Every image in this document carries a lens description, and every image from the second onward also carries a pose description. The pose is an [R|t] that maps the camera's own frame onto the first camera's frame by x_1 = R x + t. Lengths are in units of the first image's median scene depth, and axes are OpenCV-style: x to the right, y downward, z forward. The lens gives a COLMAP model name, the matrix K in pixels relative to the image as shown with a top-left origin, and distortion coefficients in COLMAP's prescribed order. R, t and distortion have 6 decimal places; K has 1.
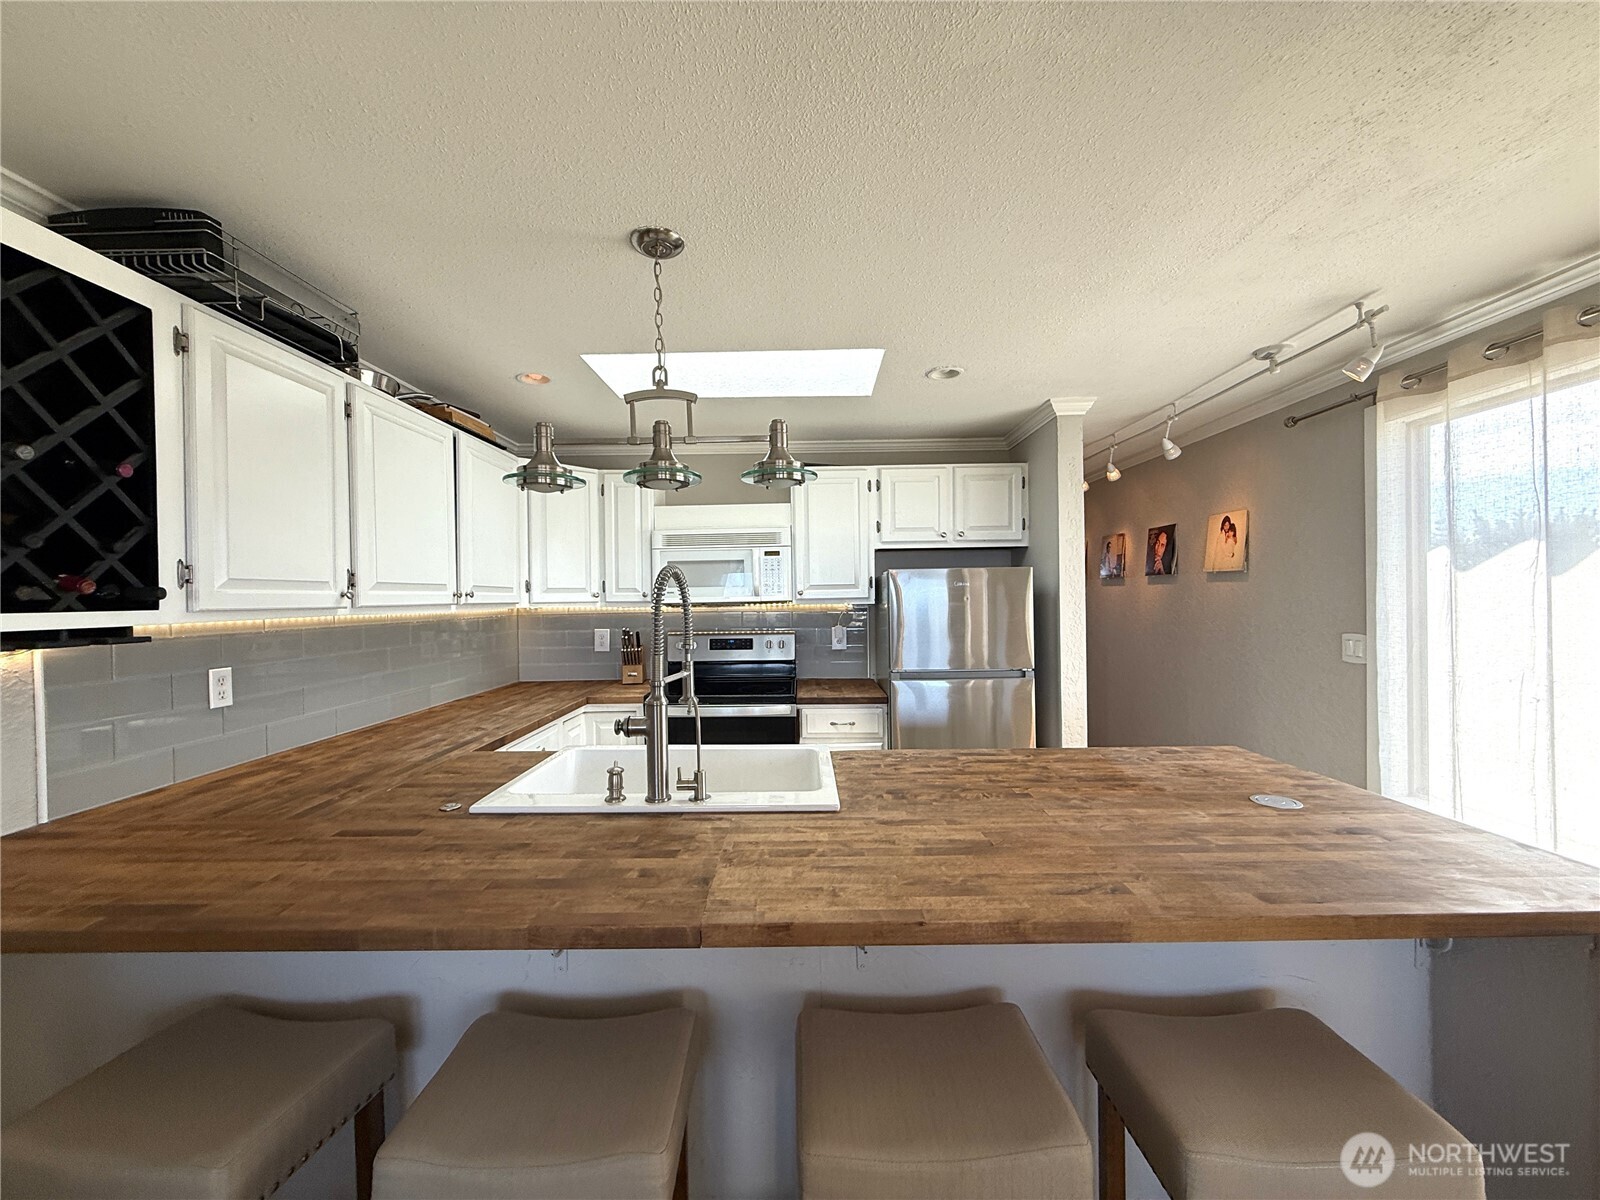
lens RADIAL K [[633.4, 0, 794.5], [0, 633.4, 601.3], [0, 0, 1]] dist [-0.000595, -0.000166]
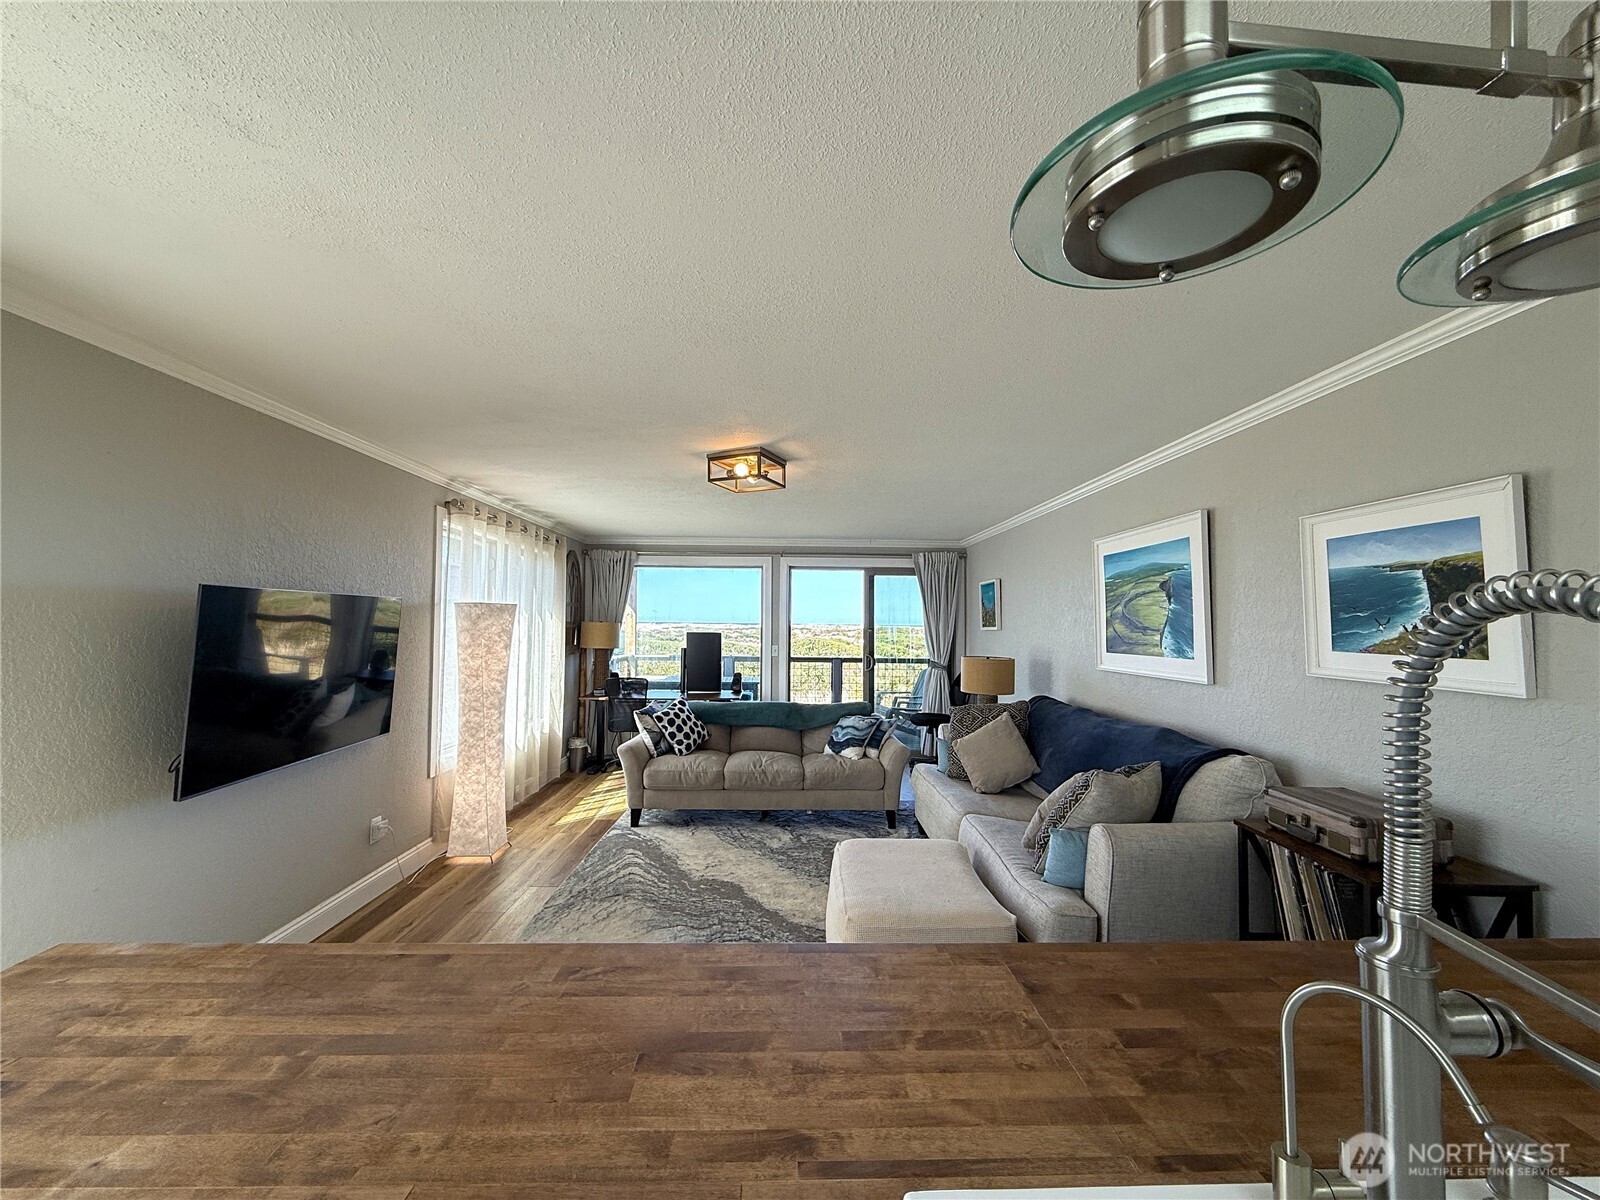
lens RADIAL K [[633.4, 0, 794.5], [0, 633.4, 601.3], [0, 0, 1]] dist [-0.000595, -0.000166]
pose [[-0.999641, 0.008158, -0.025534, 0.088213], [0.008714, 0.999726, -0.021736, -0.027921], [0.025350, -0.021951, -0.999438, 0.843002]]
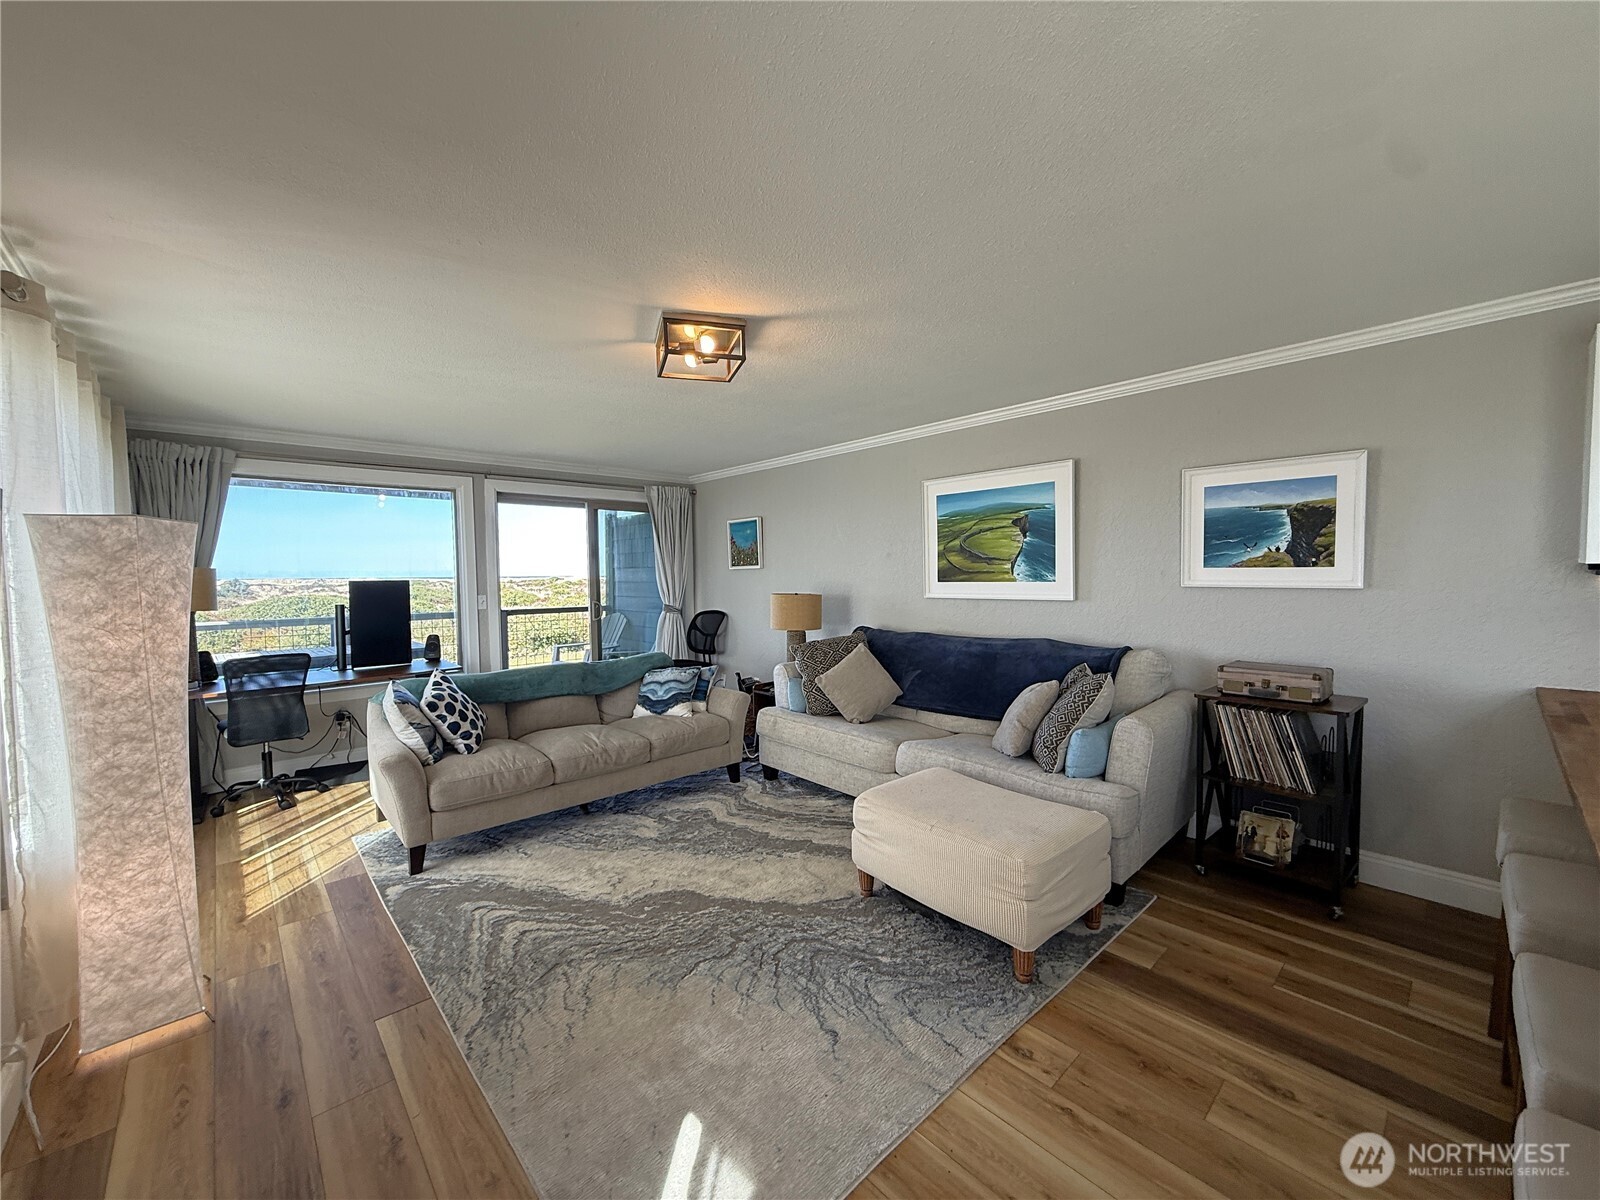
lens RADIAL K [[633.4, 0, 794.5], [0, 633.4, 601.3], [0, 0, 1]] dist [-0.000595, -0.000166]
pose [[-0.732559, 0.058226, -0.678209, 0.770651], [0.016601, 0.997567, 0.067712, -0.001981], [0.680501, 0.038344, -0.731743, 0.327161]]
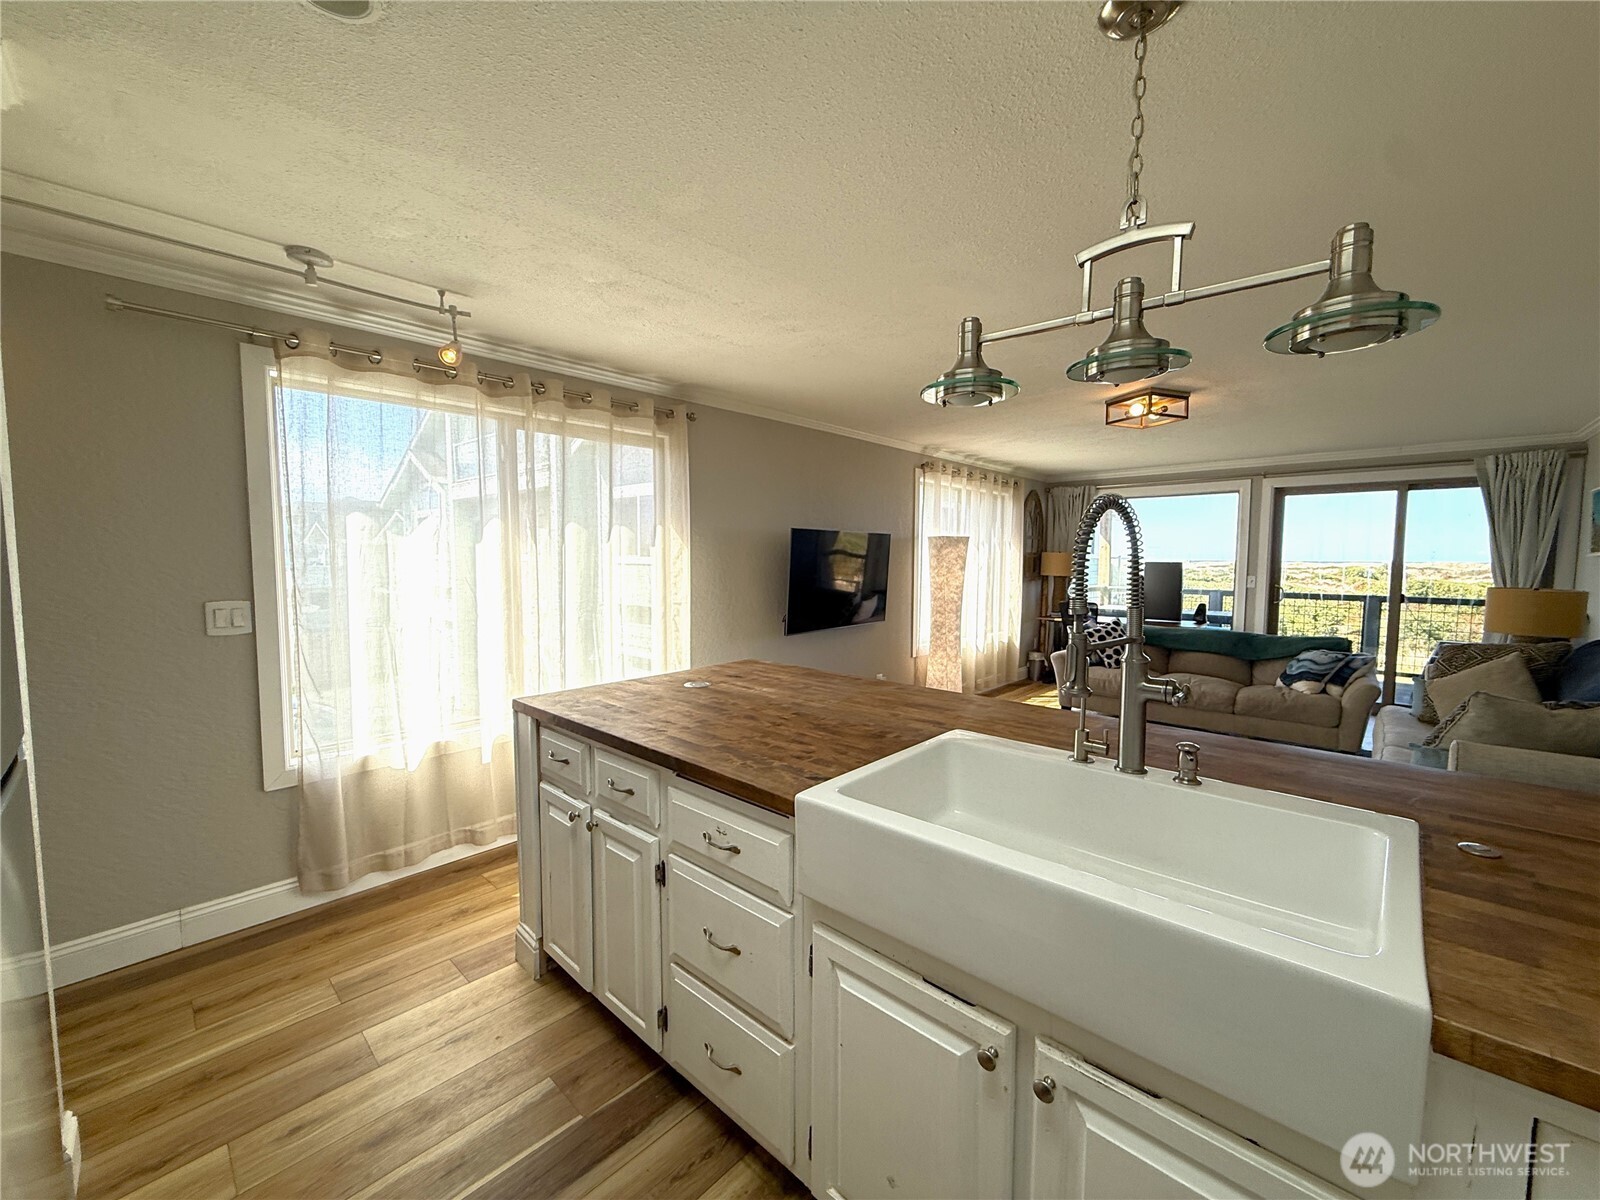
lens RADIAL K [[633.4, 0, 794.5], [0, 633.4, 601.3], [0, 0, 1]] dist [-0.000595, -0.000166]
pose [[-0.732736, -0.031692, 0.679774, -0.285259], [0.016808, 0.997767, 0.064635, 0.009362], [-0.680305, 0.058786, -0.730568, 1.199960]]
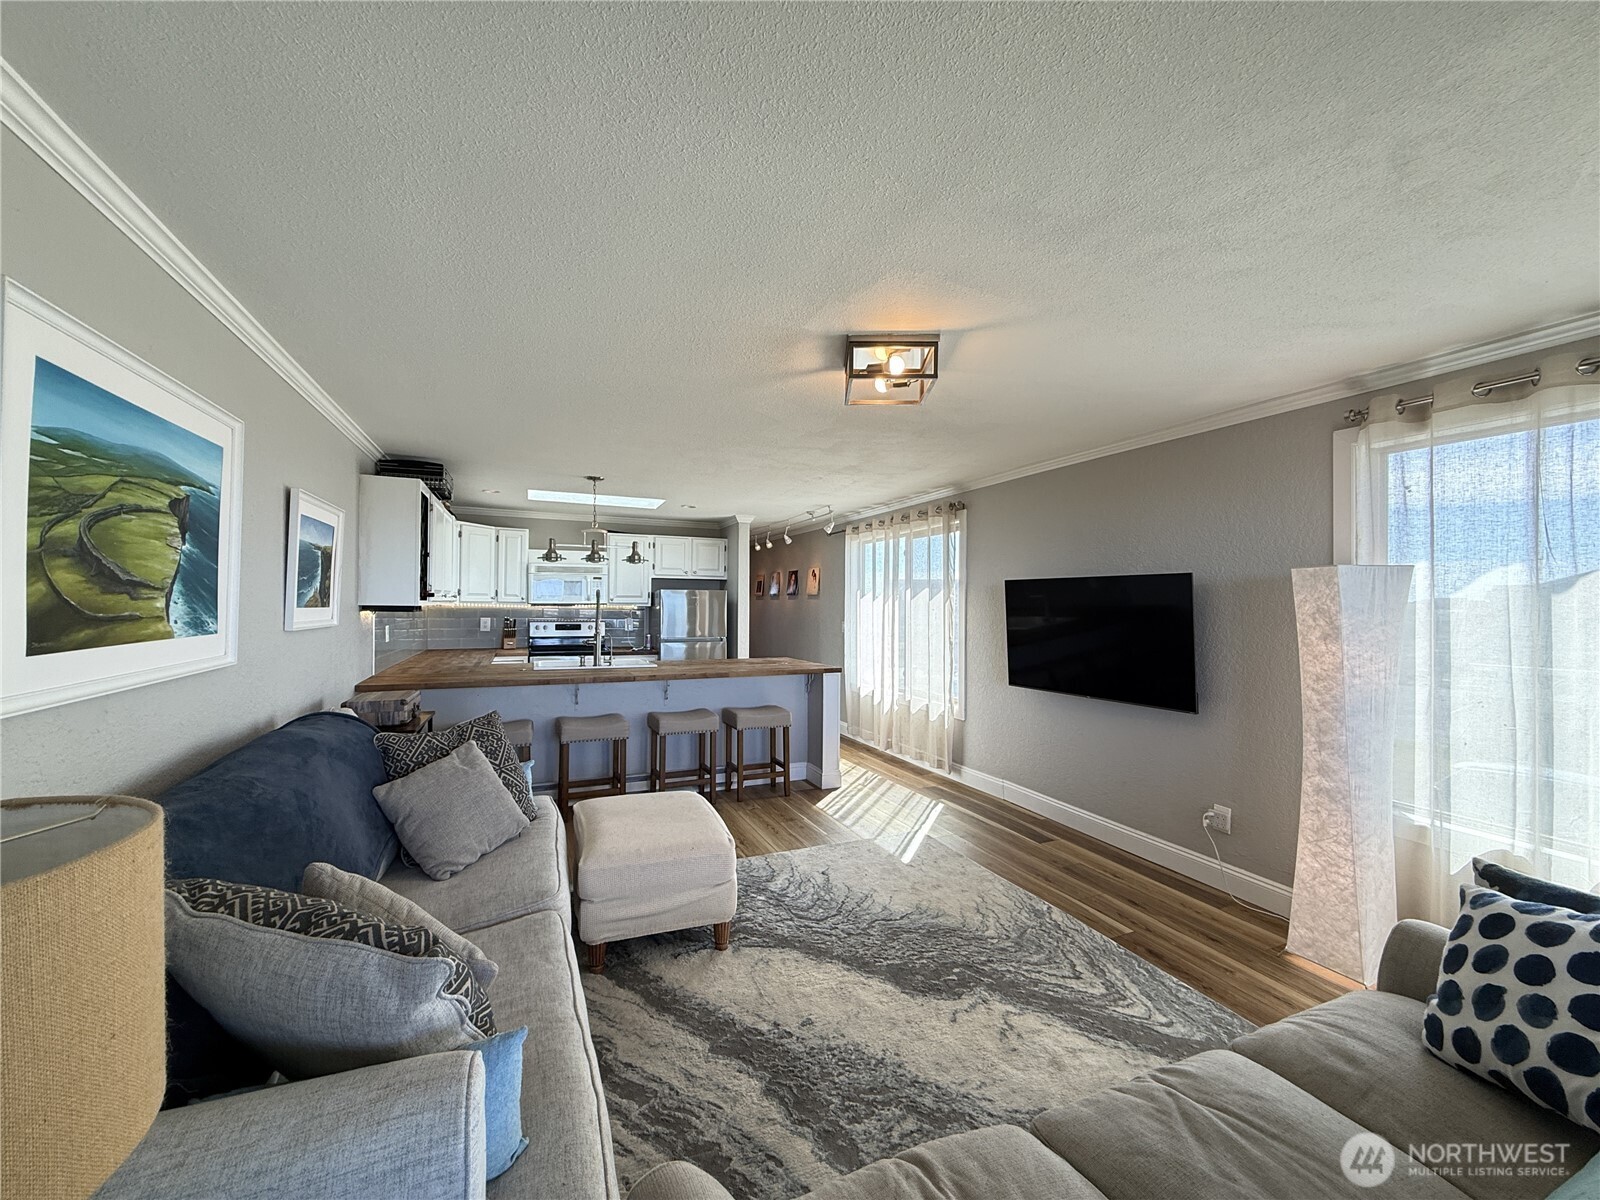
lens RADIAL K [[633.4, 0, 794.5], [0, 633.4, 601.3], [0, 0, 1]] dist [-0.000595, -0.000166]
pose [[0.915824, 0.023973, 0.400863, -0.360232], [-0.017983, 0.999663, -0.018700, 0.025096], [-0.401176, 0.009917, 0.915947, -1.385620]]
